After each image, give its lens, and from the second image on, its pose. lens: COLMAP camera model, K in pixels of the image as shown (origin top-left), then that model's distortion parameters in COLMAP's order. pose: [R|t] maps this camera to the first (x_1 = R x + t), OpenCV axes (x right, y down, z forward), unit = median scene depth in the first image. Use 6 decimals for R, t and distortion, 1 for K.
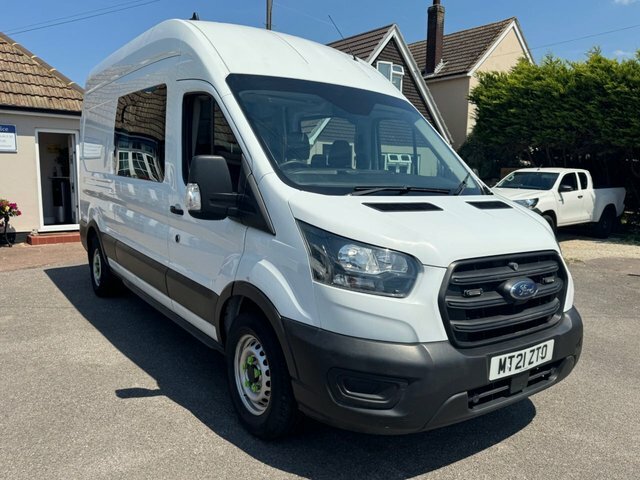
lens RADIAL K [[505.5, 0, 320.0], [0, 505.5, 240.0], [0, 0, 1]] dist [0.070788, -0.084081]
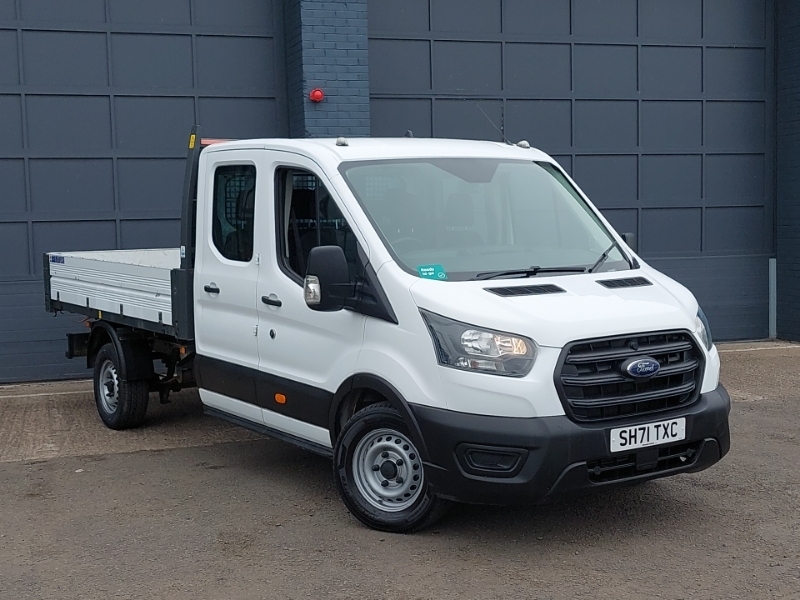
lens RADIAL K [[1176.9, 0, 399.7], [0, 1176.9, 314.9], [0, 0, 1]] dist [0.122722, -0.010828]
pose [[0.998917, -0.040592, -0.022757, -0.029986], [0.040127, 0.998984, -0.020522, 0.018738], [0.023567, 0.019587, 0.999530, -1.312655]]
